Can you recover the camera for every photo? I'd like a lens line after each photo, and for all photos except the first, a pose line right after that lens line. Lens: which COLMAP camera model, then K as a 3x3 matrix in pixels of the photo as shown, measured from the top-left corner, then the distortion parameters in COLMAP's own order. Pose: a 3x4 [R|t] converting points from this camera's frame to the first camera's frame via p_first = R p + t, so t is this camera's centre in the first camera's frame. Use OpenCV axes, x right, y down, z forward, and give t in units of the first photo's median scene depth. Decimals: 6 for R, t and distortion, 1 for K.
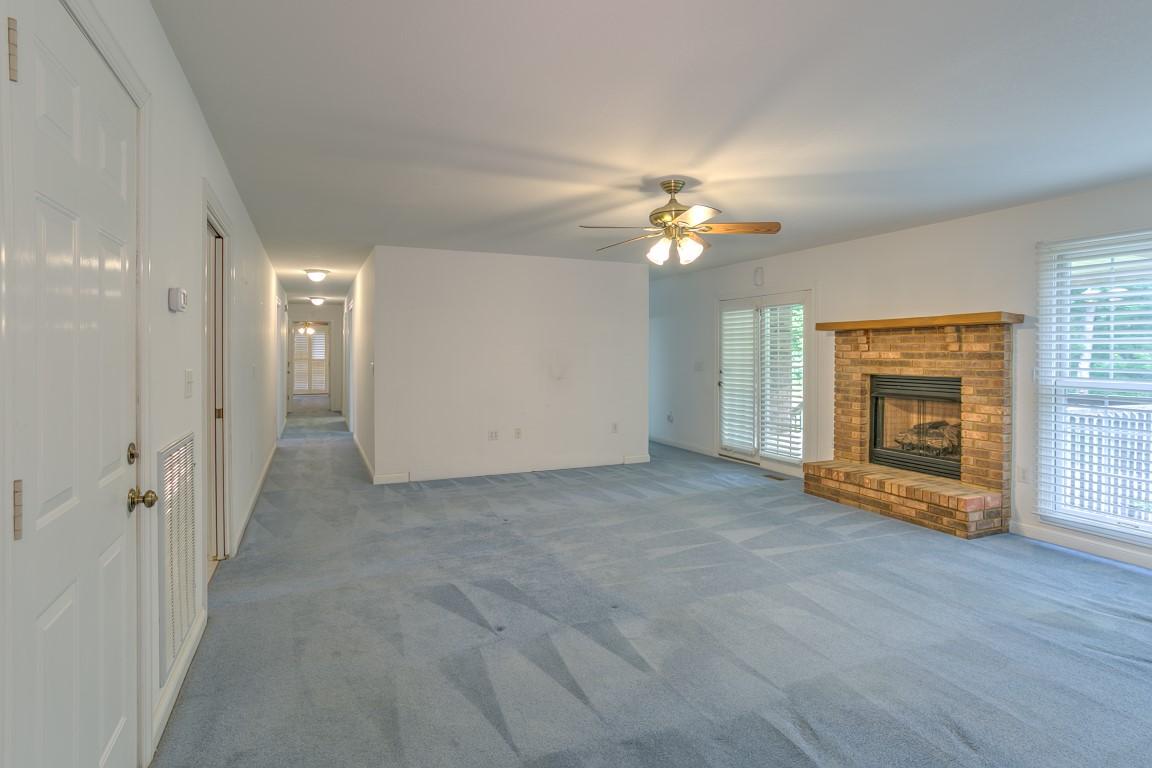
lens RADIAL K [[556.9, 0, 572.9], [0, 556.9, 320.1], [0, 0, 1]] dist [-0.029448, 0.000586]
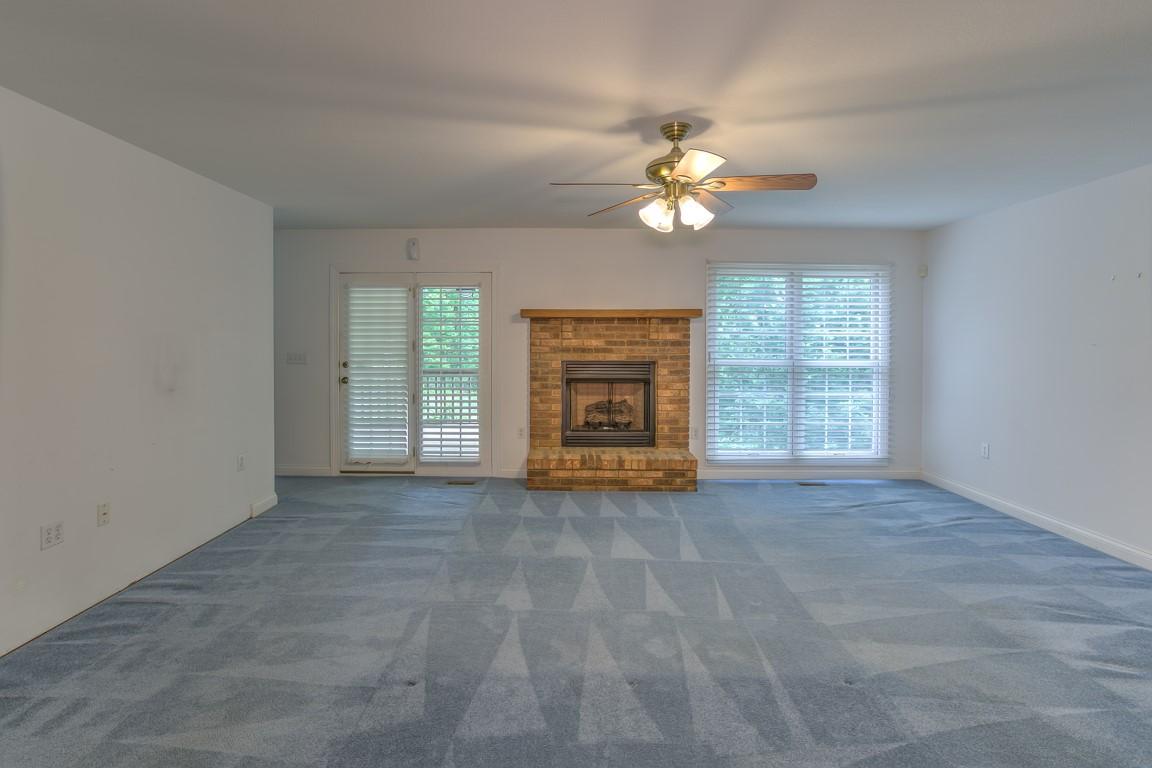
lens RADIAL K [[556.9, 0, 572.9], [0, 556.9, 320.1], [0, 0, 1]] dist [-0.029448, 0.000586]
pose [[0.444044, 0.027646, 0.895578, -0.448978], [-0.052705, 0.998599, -0.004694, 0.028542], [-0.894454, -0.045117, 0.444879, 0.595285]]
